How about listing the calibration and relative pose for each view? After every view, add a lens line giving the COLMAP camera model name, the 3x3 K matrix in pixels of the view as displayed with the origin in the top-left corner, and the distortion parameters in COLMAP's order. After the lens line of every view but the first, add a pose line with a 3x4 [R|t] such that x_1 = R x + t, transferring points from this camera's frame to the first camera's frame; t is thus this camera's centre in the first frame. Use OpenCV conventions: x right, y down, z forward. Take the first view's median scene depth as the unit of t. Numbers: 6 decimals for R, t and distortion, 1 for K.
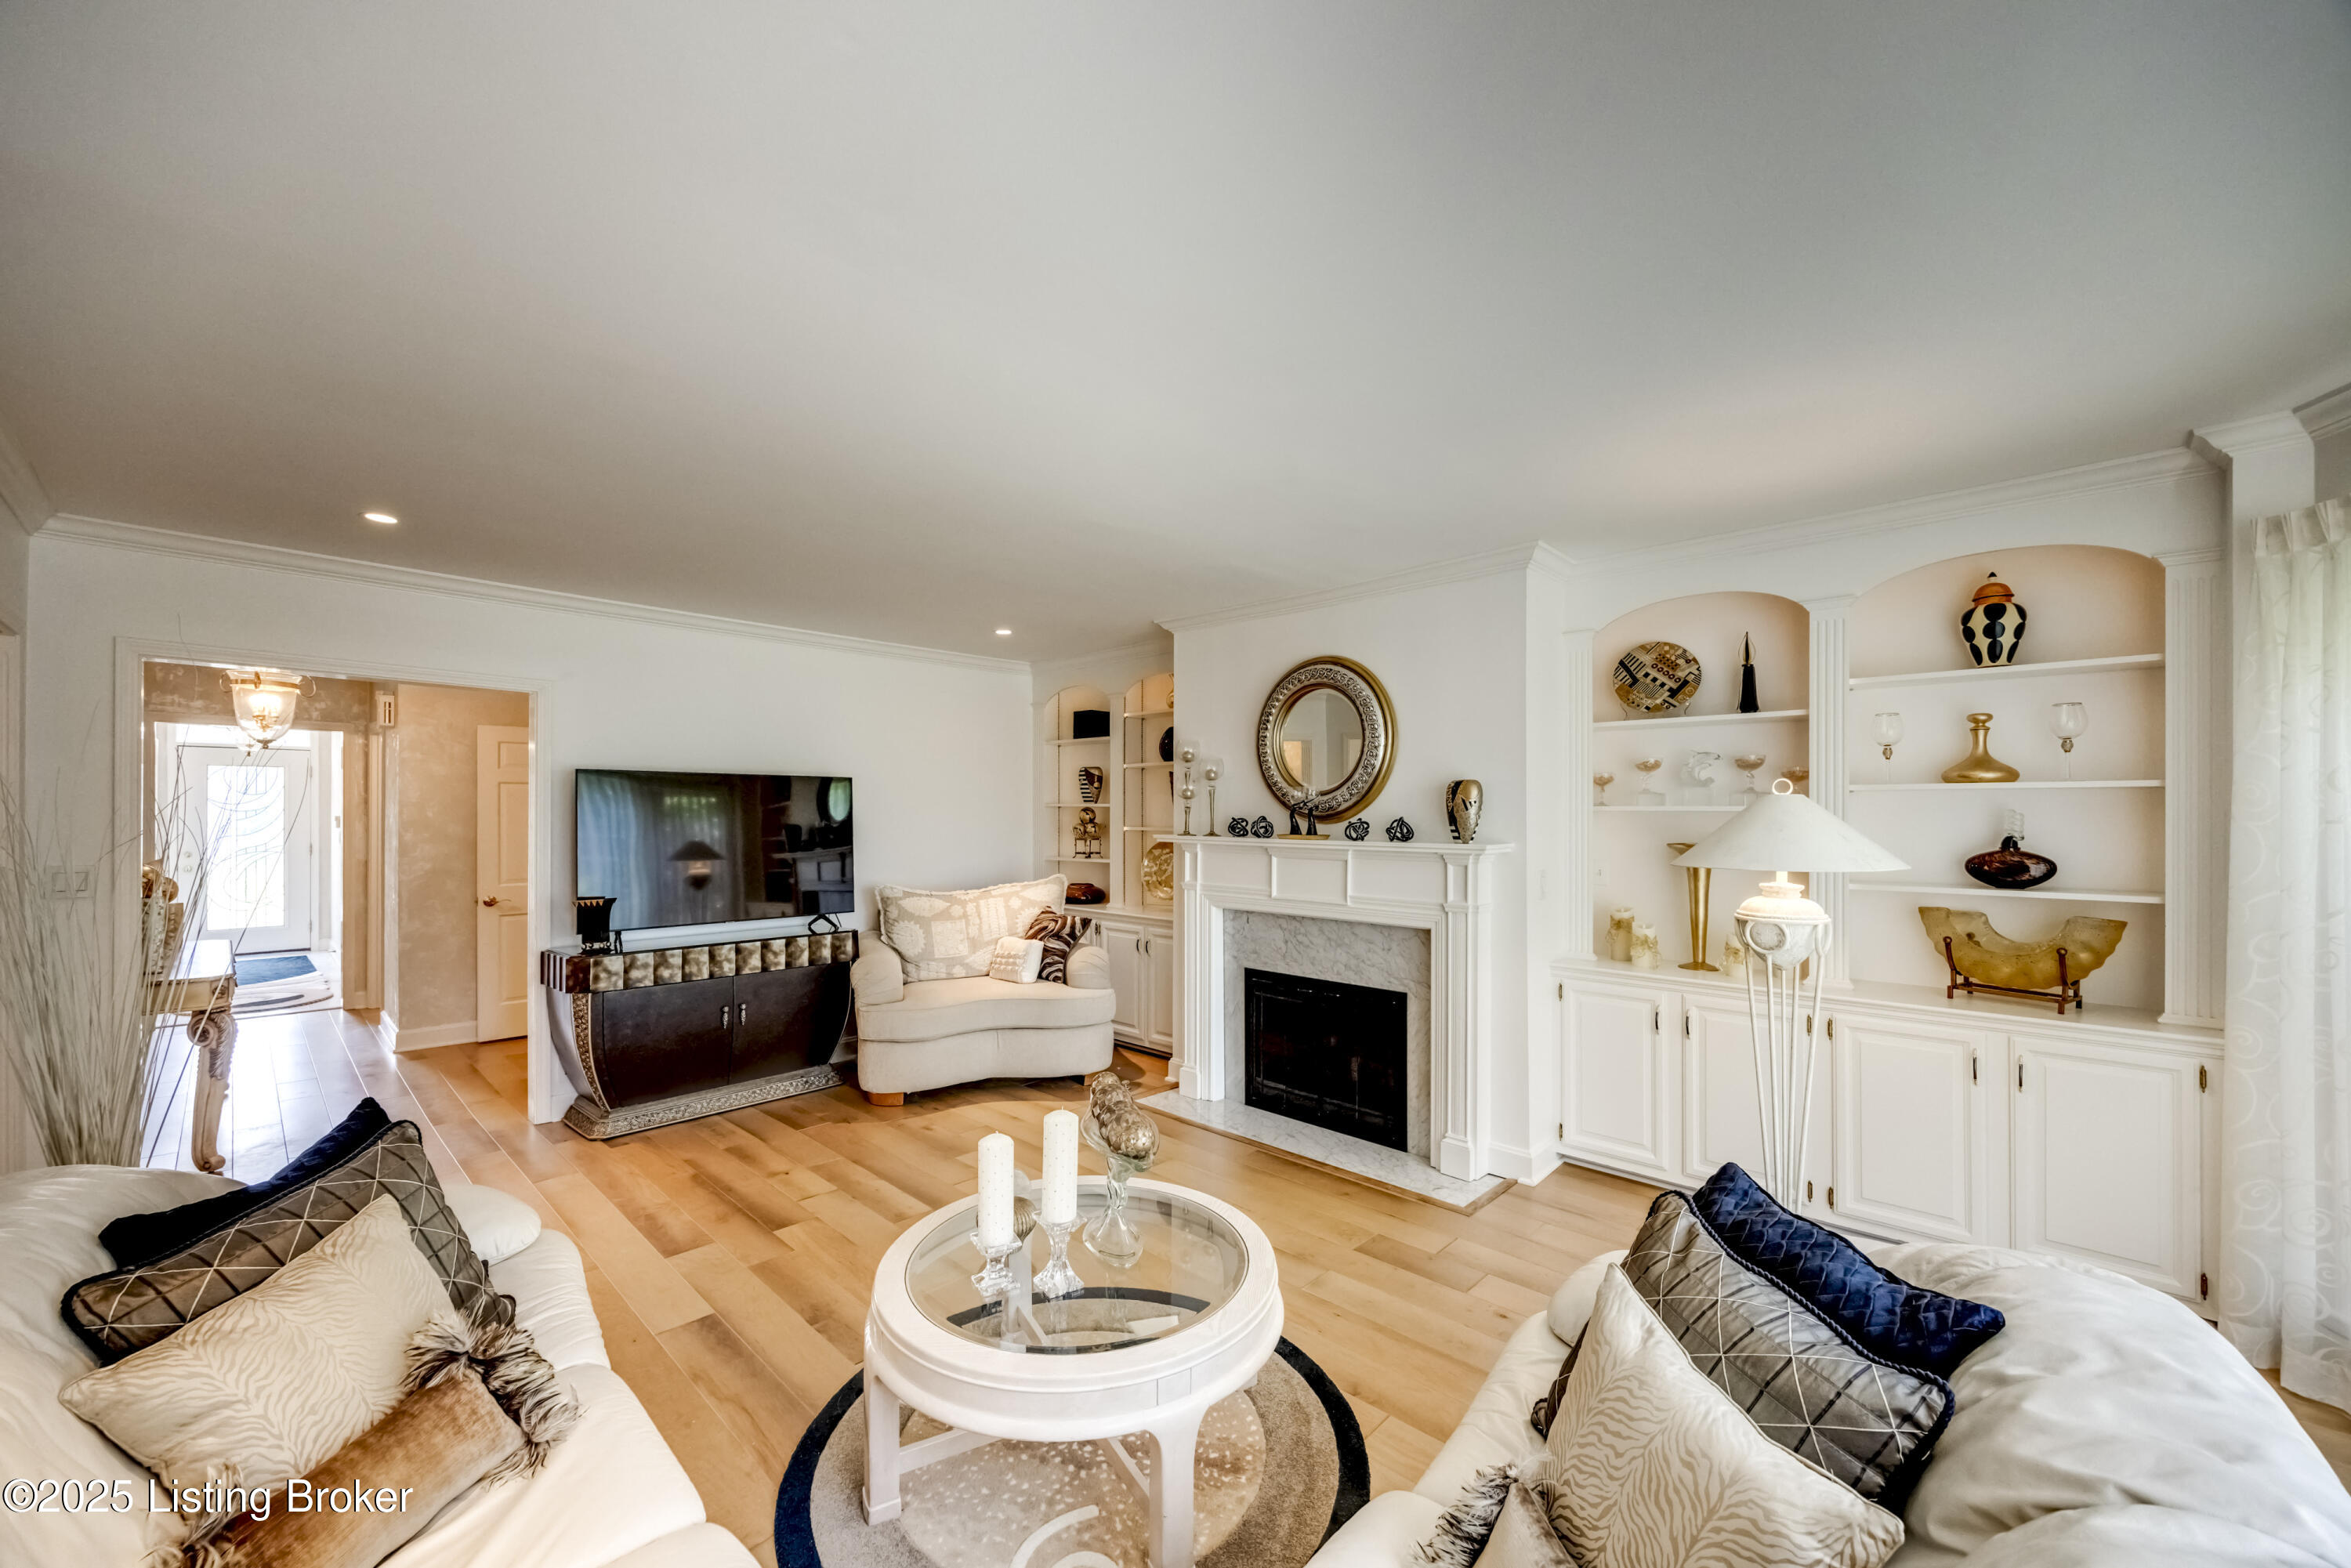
lens RADIAL K [[901.4, 0, 1194.6], [0, 901.4, 820.9], [0, 0, 1]] dist [-0.000708, 0.000008]
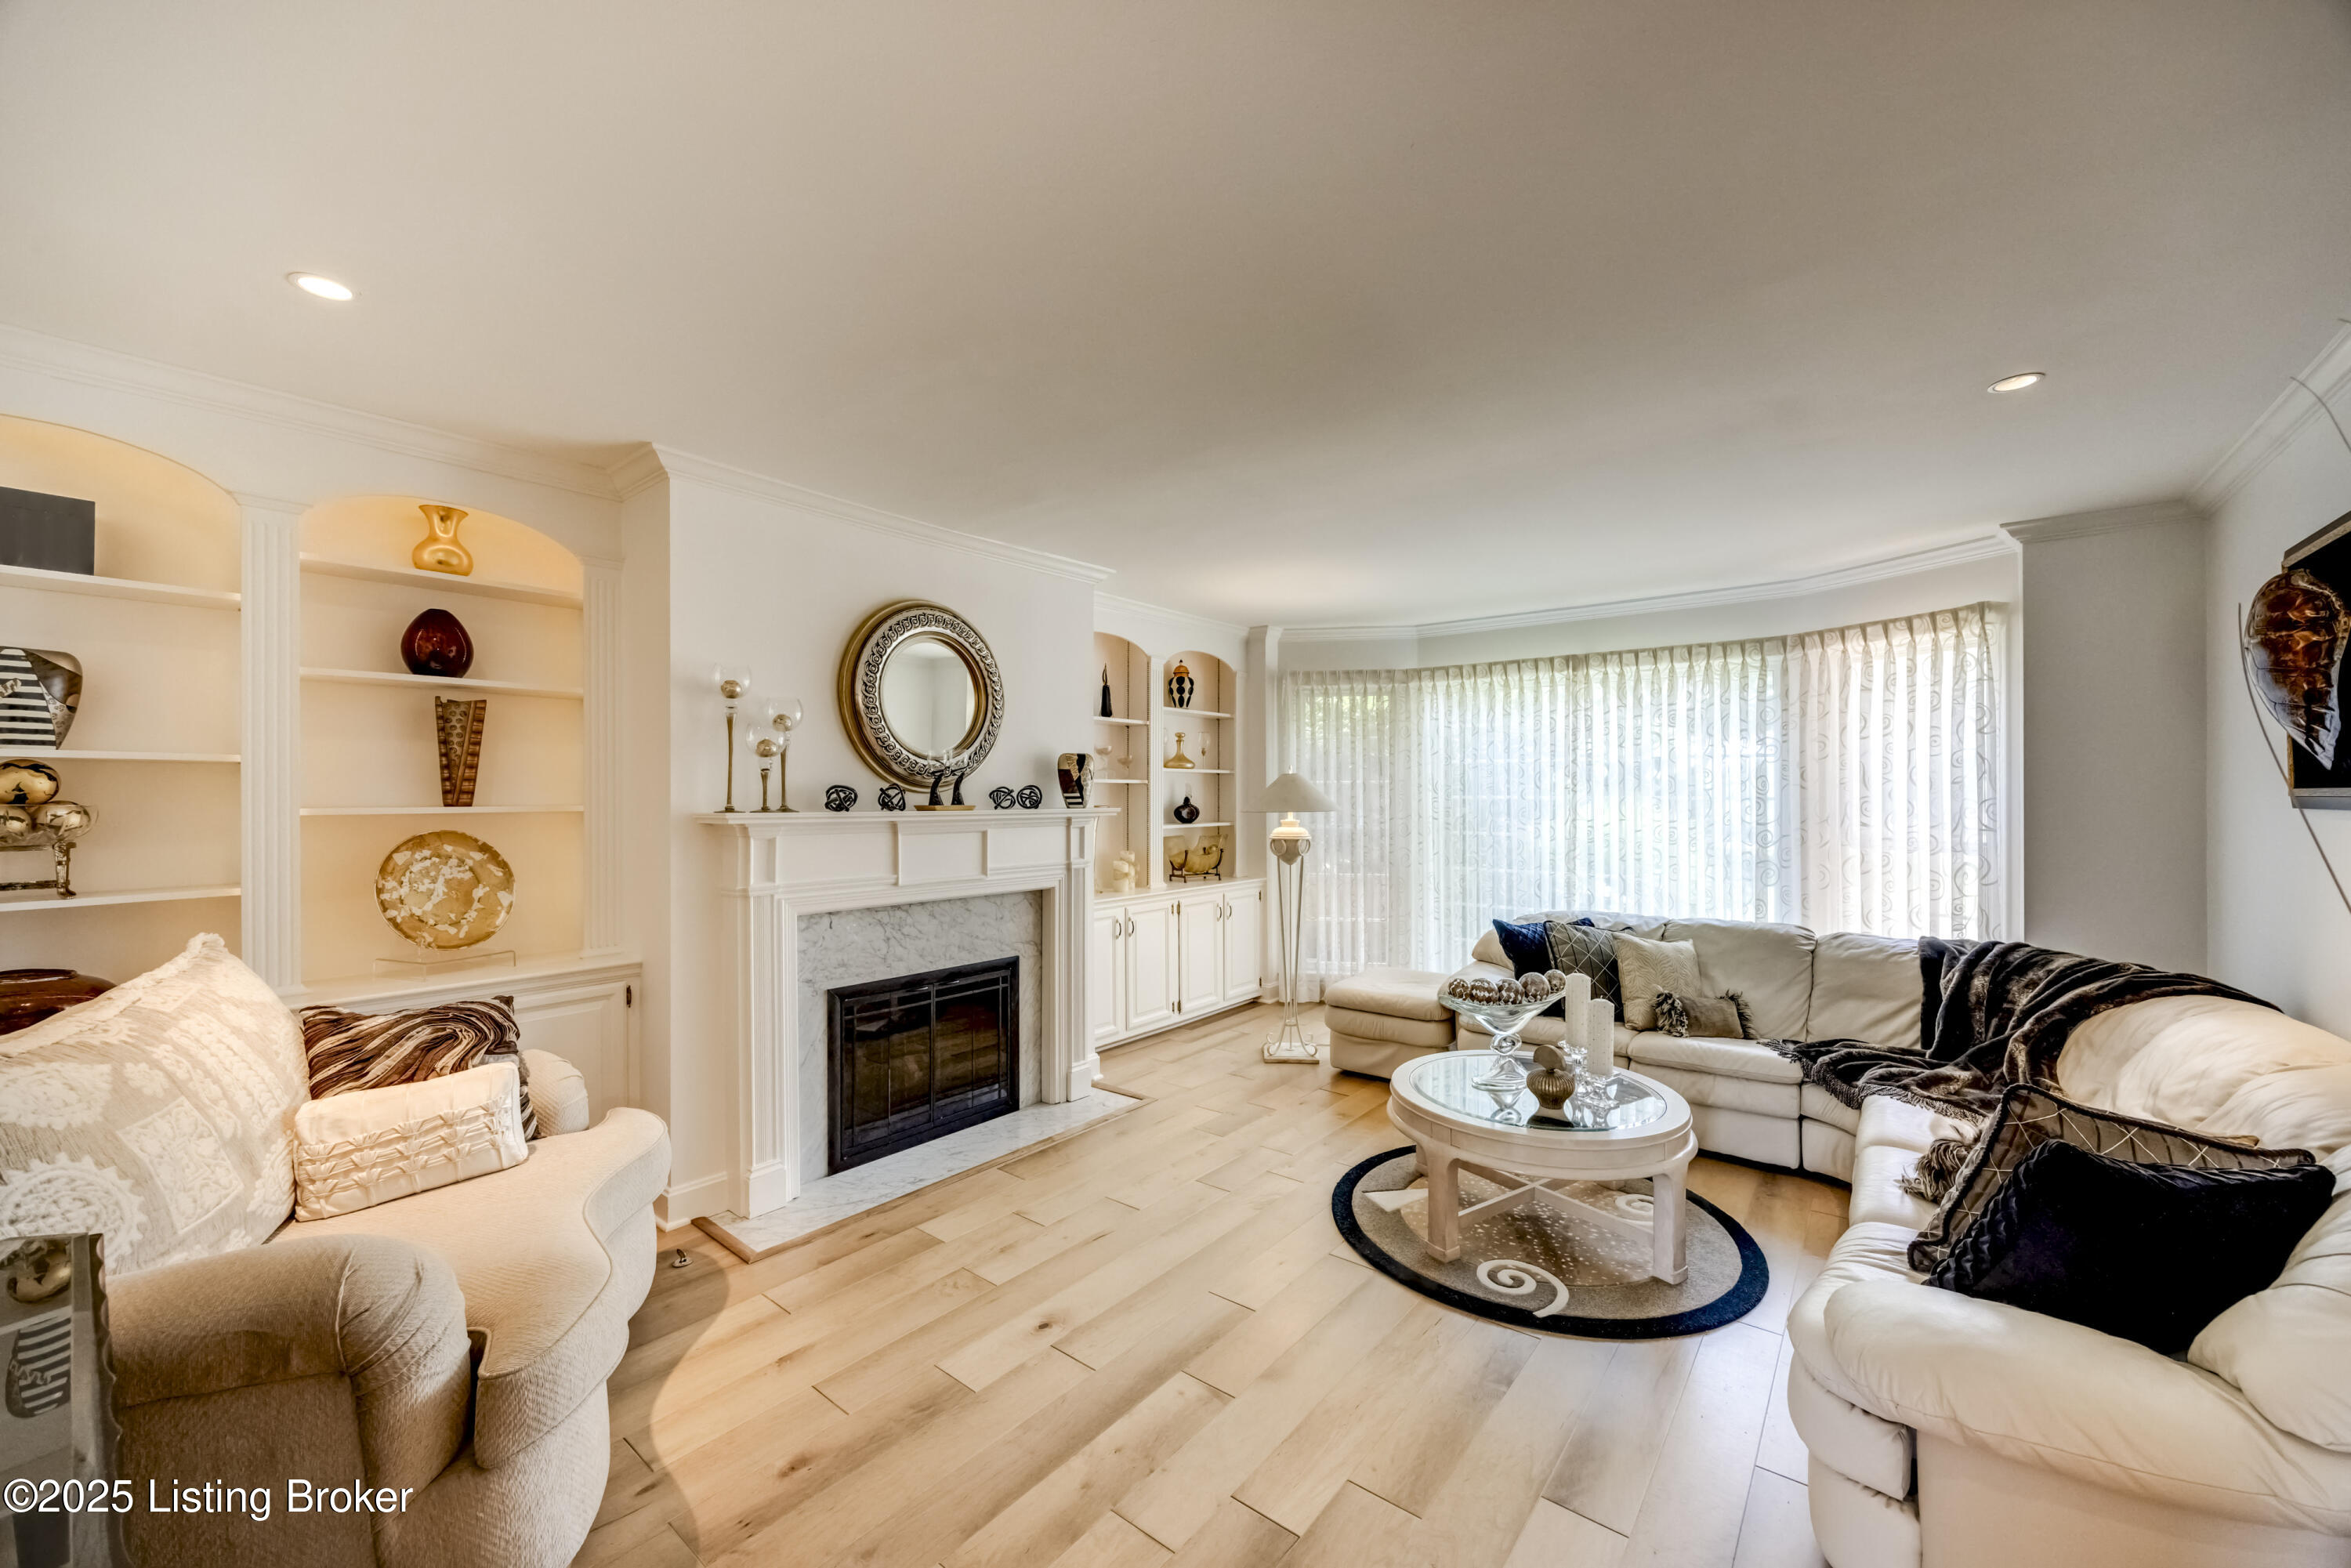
lens RADIAL K [[901.4, 0, 1177.8], [0, 901.4, 788.1], [0, 0, 1]] dist [-0.000708, 0.000008]
pose [[-0.068918, 0.000760, 0.997622, -0.815180], [0.003286, 0.999994, -0.000535, -0.000245], [-0.997617, 0.003241, -0.068920, 0.895537]]
